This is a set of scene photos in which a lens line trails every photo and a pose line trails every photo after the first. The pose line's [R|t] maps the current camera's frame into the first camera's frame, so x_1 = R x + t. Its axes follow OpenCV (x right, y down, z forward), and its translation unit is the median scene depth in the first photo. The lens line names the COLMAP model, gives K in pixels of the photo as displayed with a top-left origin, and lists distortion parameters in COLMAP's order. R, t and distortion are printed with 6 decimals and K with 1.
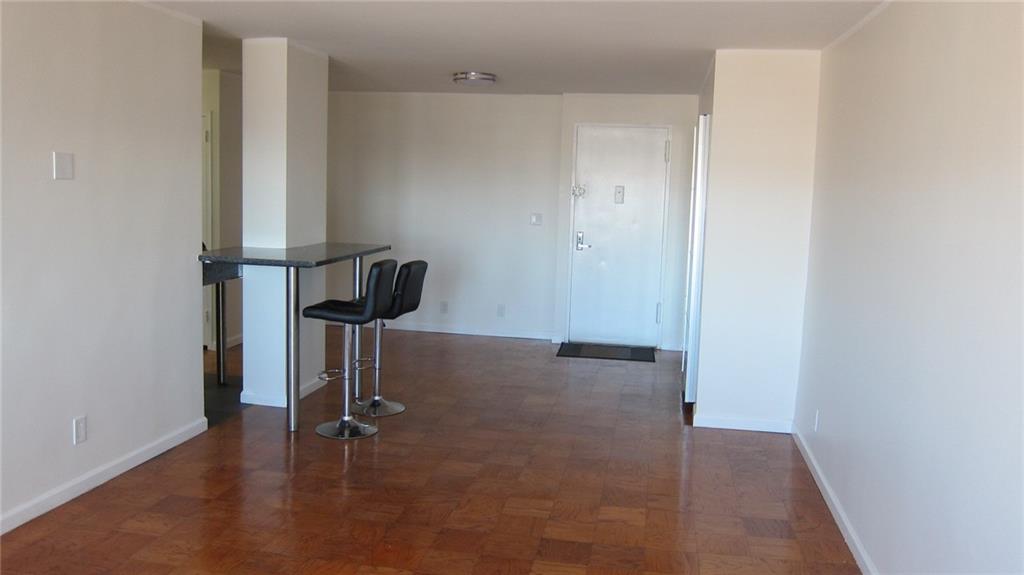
lens RADIAL K [[852.1, 0, 512.0], [0, 852.1, 287.5], [0, 0, 1]] dist [-0.072480, -0.004140]
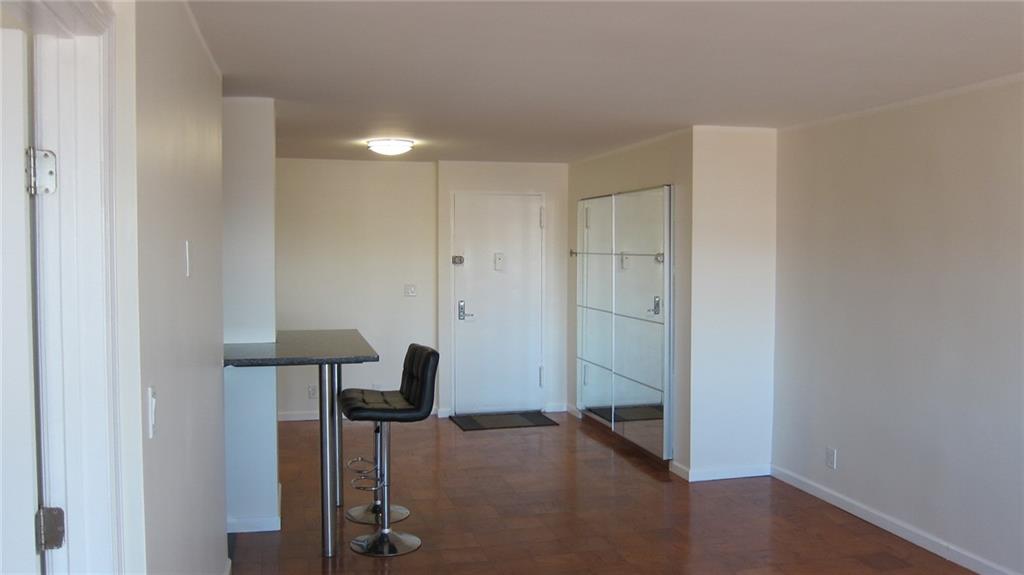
lens RADIAL K [[852.1, 0, 512.0], [0, 852.1, 287.5], [0, 0, 1]] dist [-0.072480, -0.004140]
pose [[0.905938, -0.051590, 0.420255, -0.402522], [0.080265, 0.995477, -0.050821, -0.038454], [-0.415732, 0.079772, 0.905982, 0.126373]]
